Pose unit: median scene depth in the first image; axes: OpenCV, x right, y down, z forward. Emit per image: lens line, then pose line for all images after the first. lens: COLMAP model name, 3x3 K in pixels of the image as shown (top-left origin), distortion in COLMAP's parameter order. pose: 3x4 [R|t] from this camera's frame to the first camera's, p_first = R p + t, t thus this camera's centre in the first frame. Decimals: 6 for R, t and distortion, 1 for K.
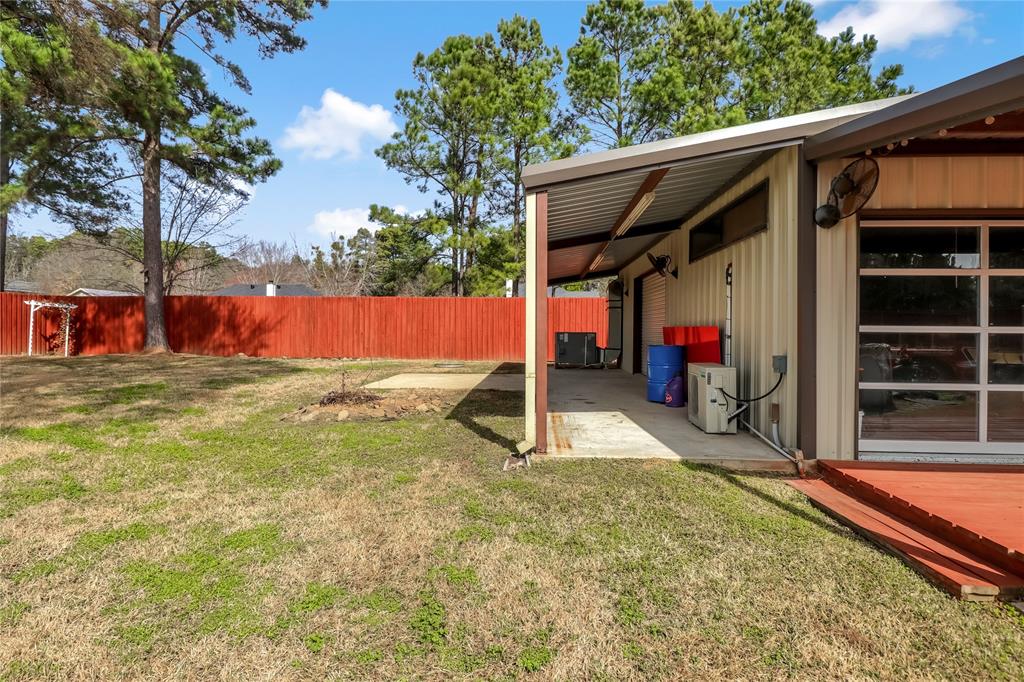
lens RADIAL K [[551.9, 0, 496.3], [0, 551.9, 329.9], [0, 0, 1]] dist [-0.000496, -0.007352]
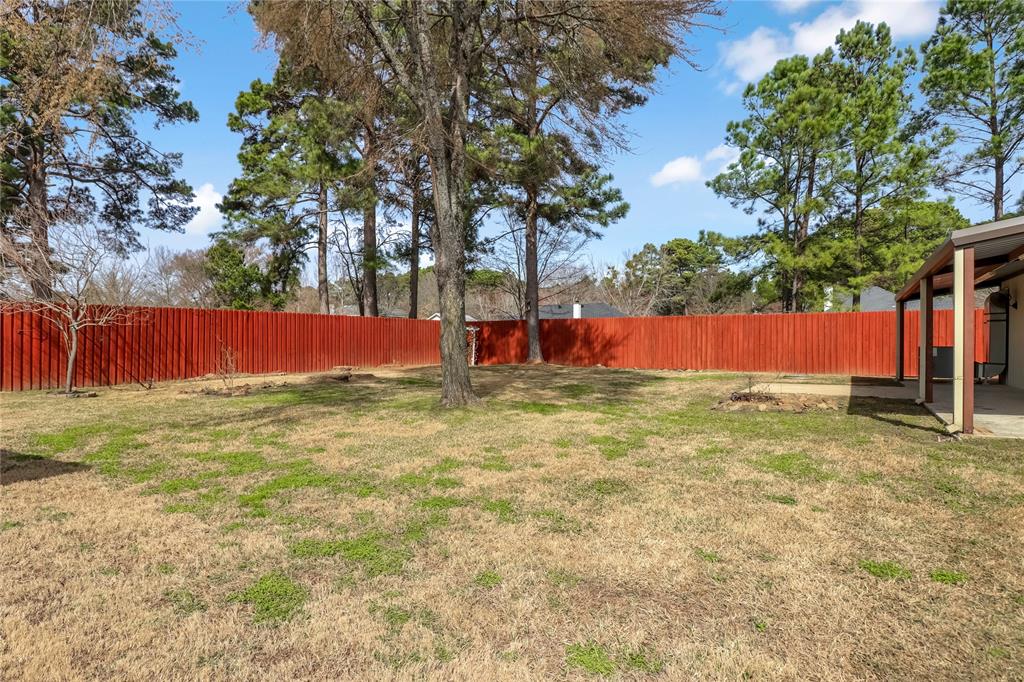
lens RADIAL K [[551.9, 0, 493.3], [0, 551.9, 351.3], [0, 0, 1]] dist [-0.000496, -0.007352]
pose [[0.879331, 0.001435, -0.476209, -0.076181], [0.004989, 0.999913, 0.012226, -0.002589], [0.476185, -0.013126, 0.879247, -0.194601]]
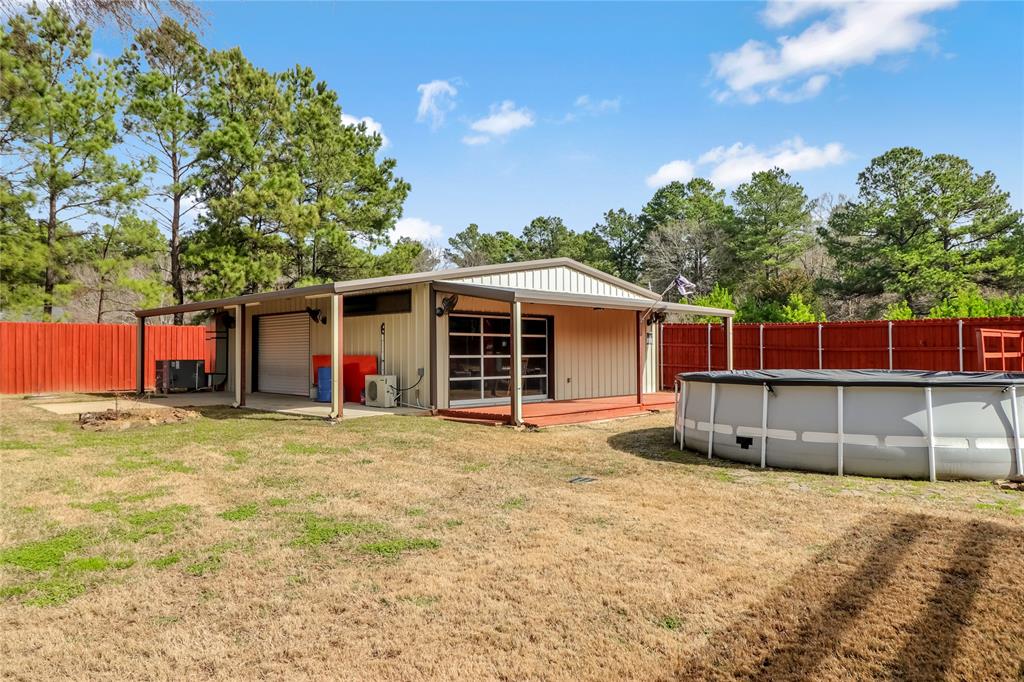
lens RADIAL K [[693.3, 0, 492.0], [0, 693.3, 333.1], [0, 0, 1]] dist [0.005537, -0.007025]
pose [[0.661643, 0.015542, 0.749658, -0.368848], [0.007835, 0.999587, -0.027639, -0.004764], [-0.749778, 0.024160, 0.661249, -0.289553]]
